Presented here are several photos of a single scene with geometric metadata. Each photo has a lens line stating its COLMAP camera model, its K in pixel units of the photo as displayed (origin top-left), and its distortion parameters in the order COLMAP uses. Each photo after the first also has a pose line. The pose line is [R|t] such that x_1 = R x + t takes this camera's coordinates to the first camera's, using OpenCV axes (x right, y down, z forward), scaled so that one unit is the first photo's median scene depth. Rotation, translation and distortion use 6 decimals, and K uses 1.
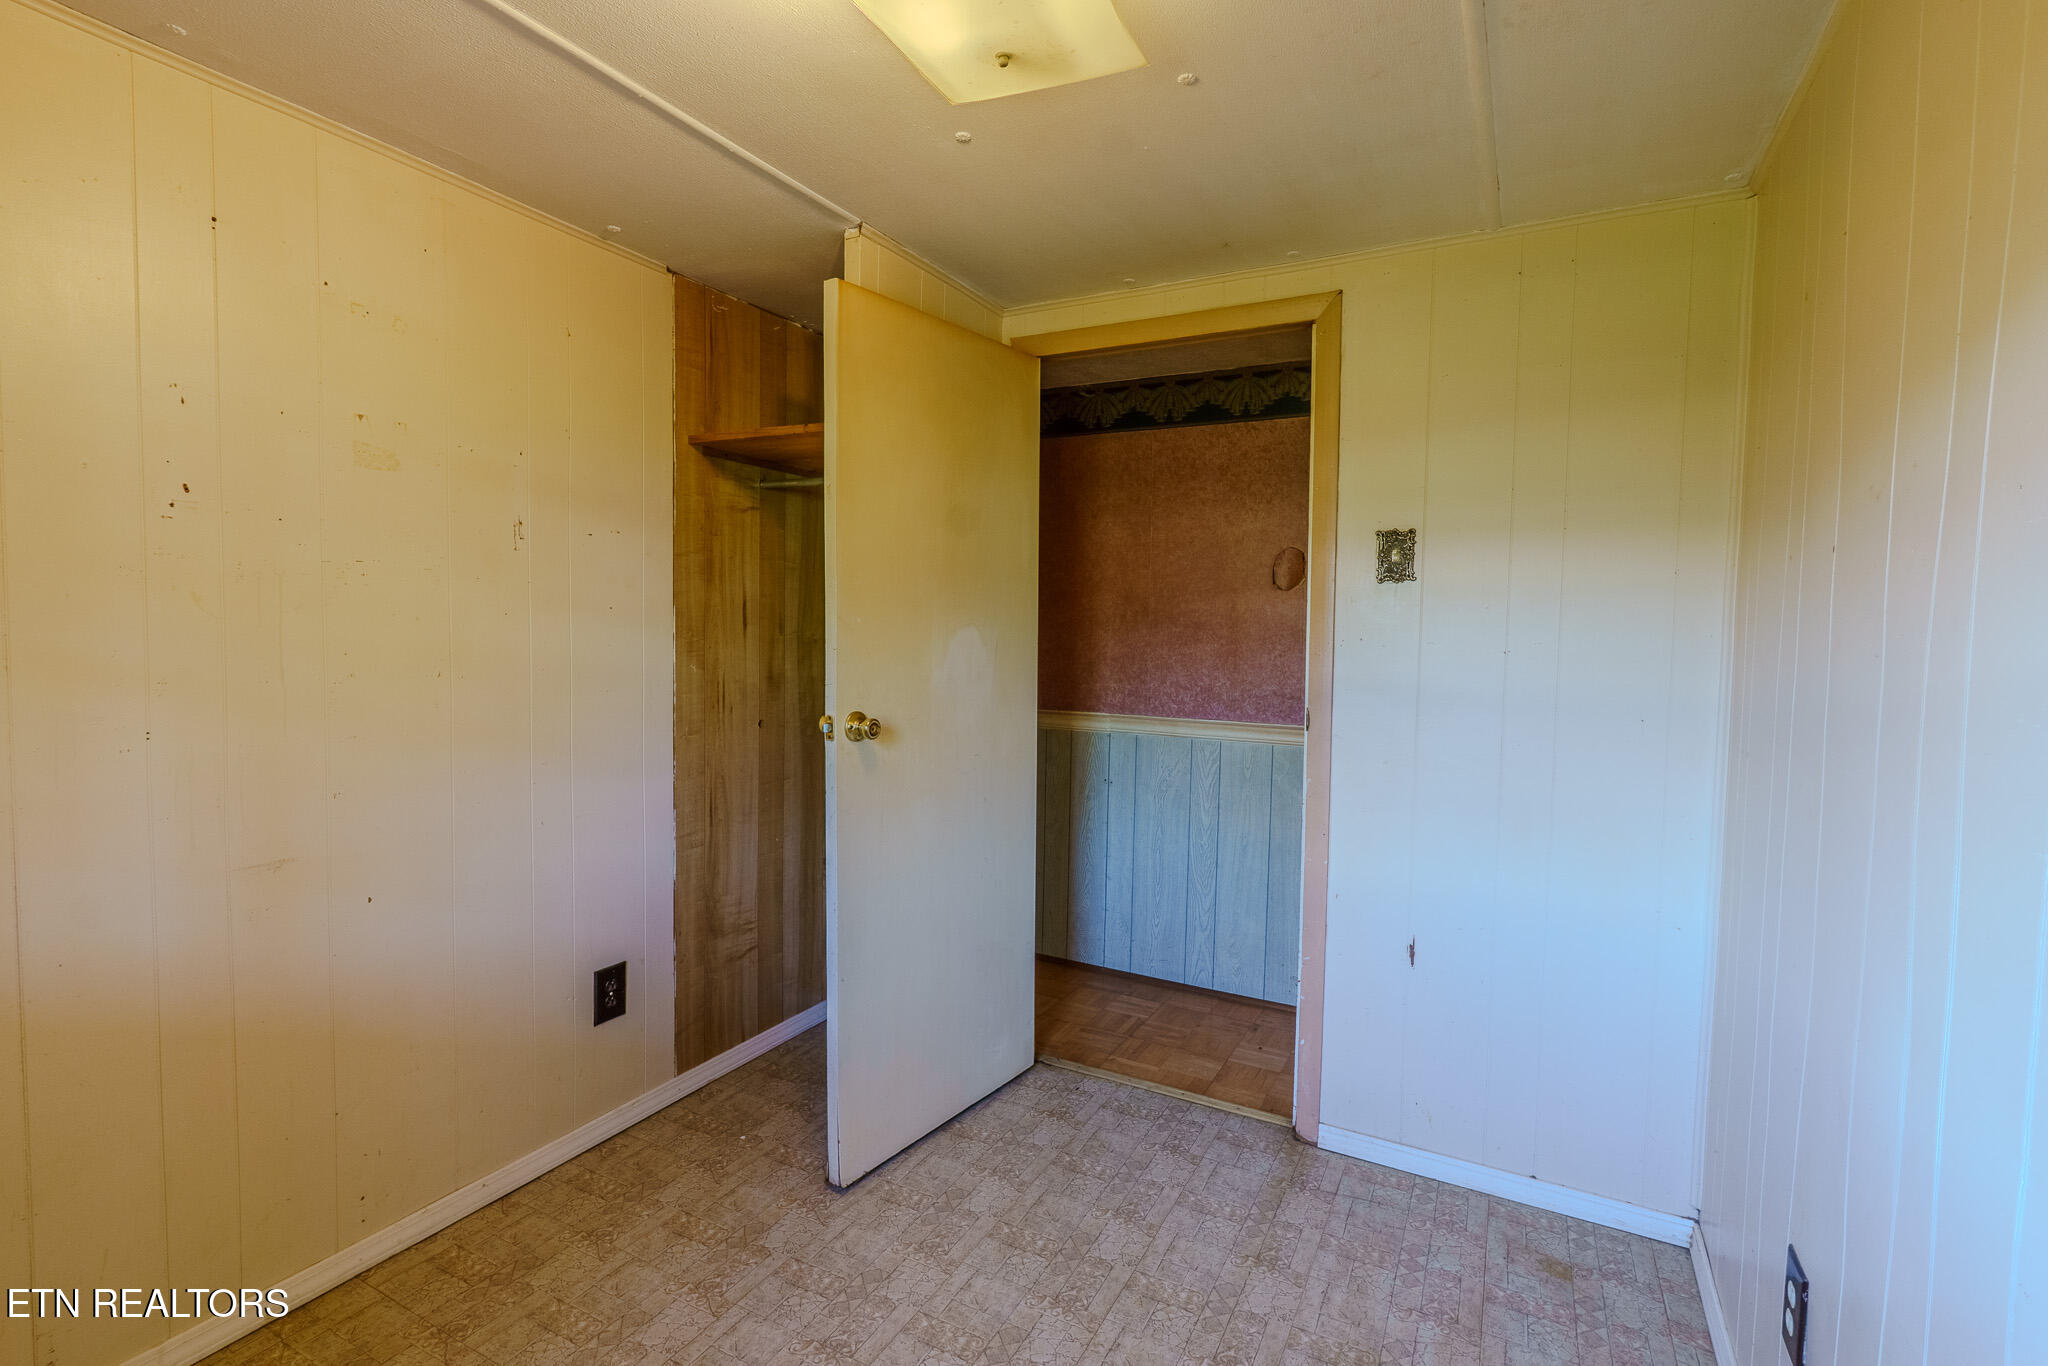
lens RADIAL K [[941.6, 0, 1024.2], [0, 941.6, 679.0], [0, 0, 1]] dist [-0.005429, 0.000862]
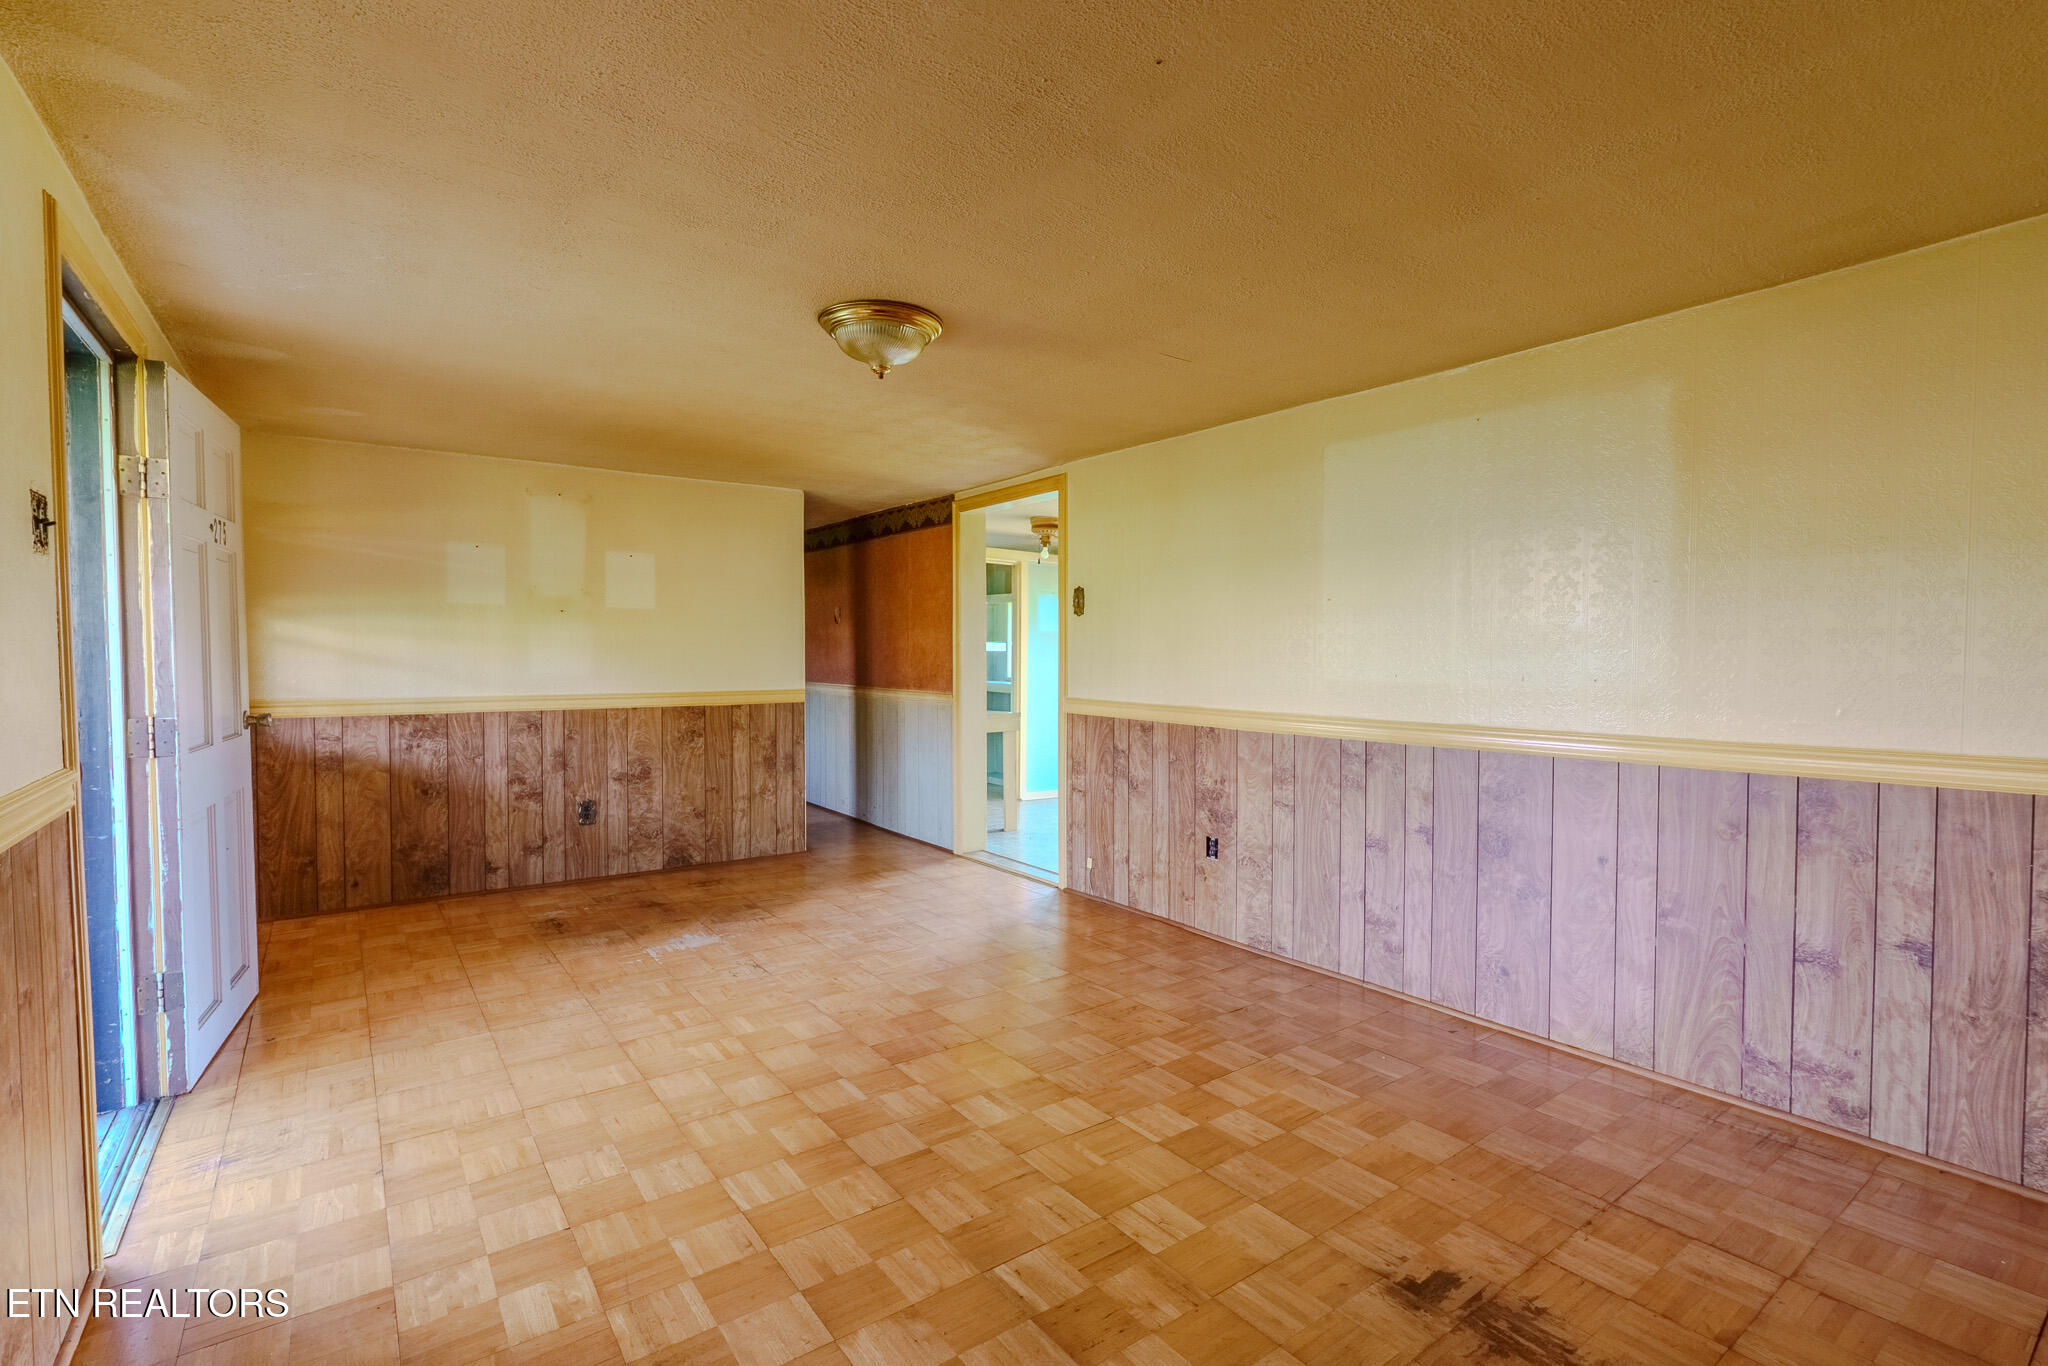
lens RADIAL K [[941.6, 0, 1022.7], [0, 941.6, 682.4], [0, 0, 1]] dist [-0.005429, 0.000862]
pose [[0.903235, -0.001022, -0.429144, 1.112805], [-0.005240, 0.999896, -0.013410, 0.047443], [0.429113, 0.014361, 0.903136, -0.543906]]
